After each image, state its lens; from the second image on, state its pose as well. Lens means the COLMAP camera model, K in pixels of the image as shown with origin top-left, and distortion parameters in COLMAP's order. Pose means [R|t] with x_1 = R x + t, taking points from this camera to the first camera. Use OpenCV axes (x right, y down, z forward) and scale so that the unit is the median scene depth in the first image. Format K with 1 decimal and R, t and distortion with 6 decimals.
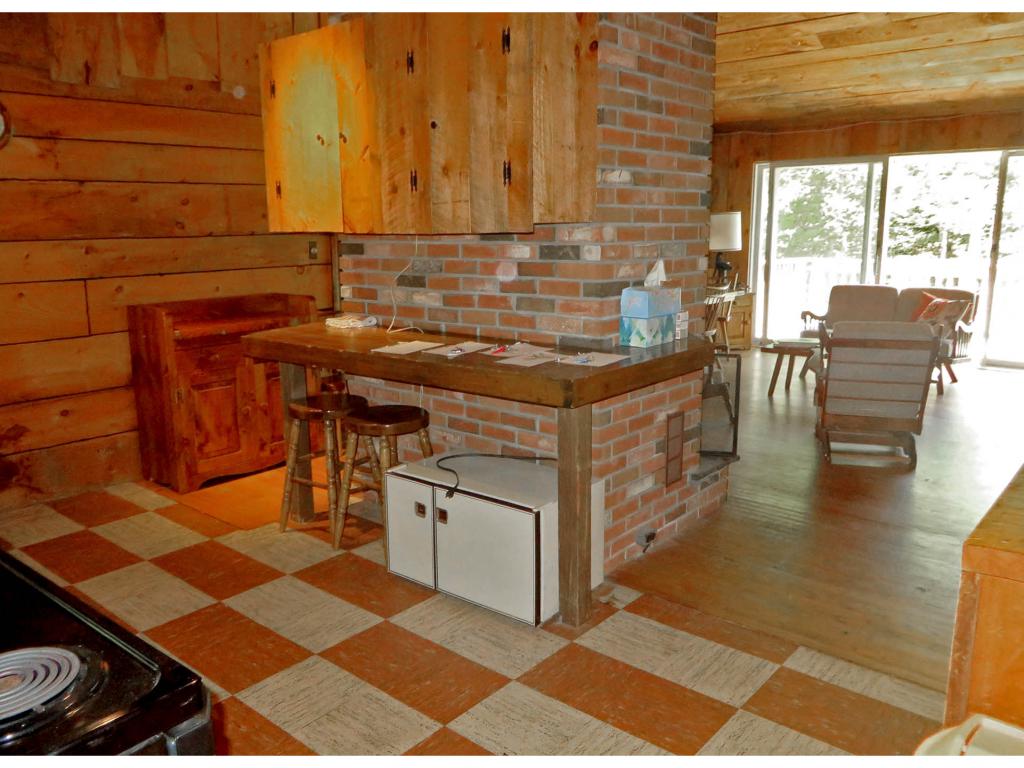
lens RADIAL K [[803.6, 0, 512.0], [0, 803.6, 384.0], [0, 0, 1]] dist [-0.003270, 0.007470]
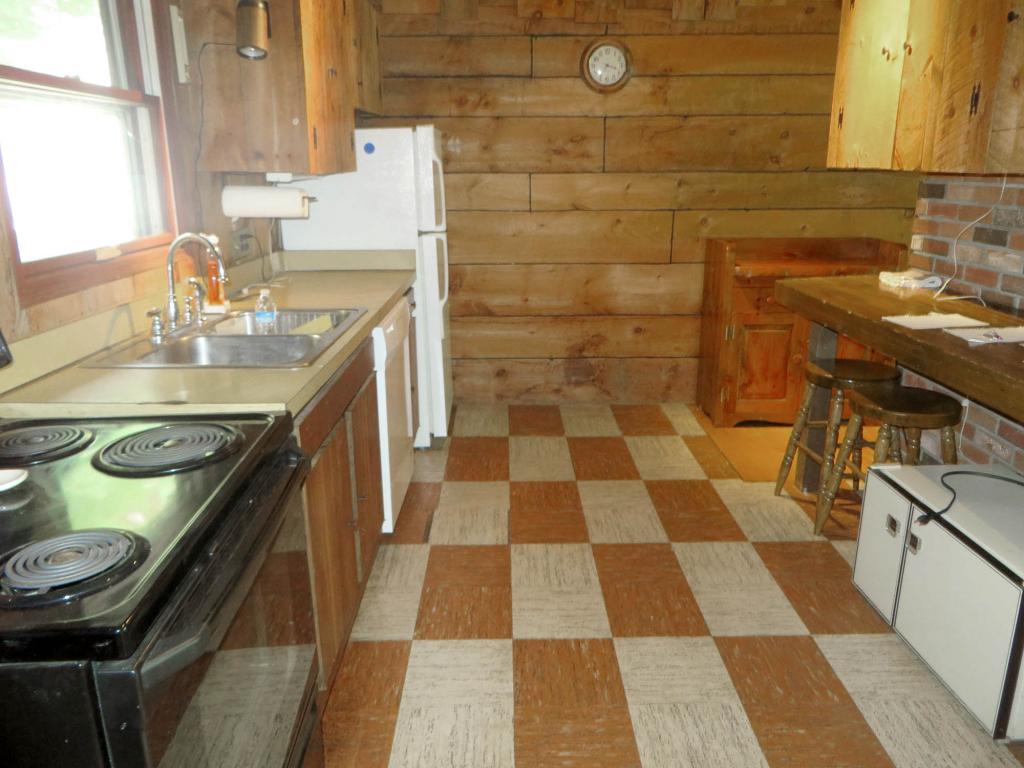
lens RADIAL K [[767.4, 0, 512.0], [0, 767.4, 384.0], [0, 0, 1]] dist [-0.009617, -0.004000]
pose [[0.662963, 0.216984, -0.716518, 0.121353], [-0.153232, 0.976144, 0.153828, -0.032028], [0.732803, 0.007811, 0.680396, 0.168100]]
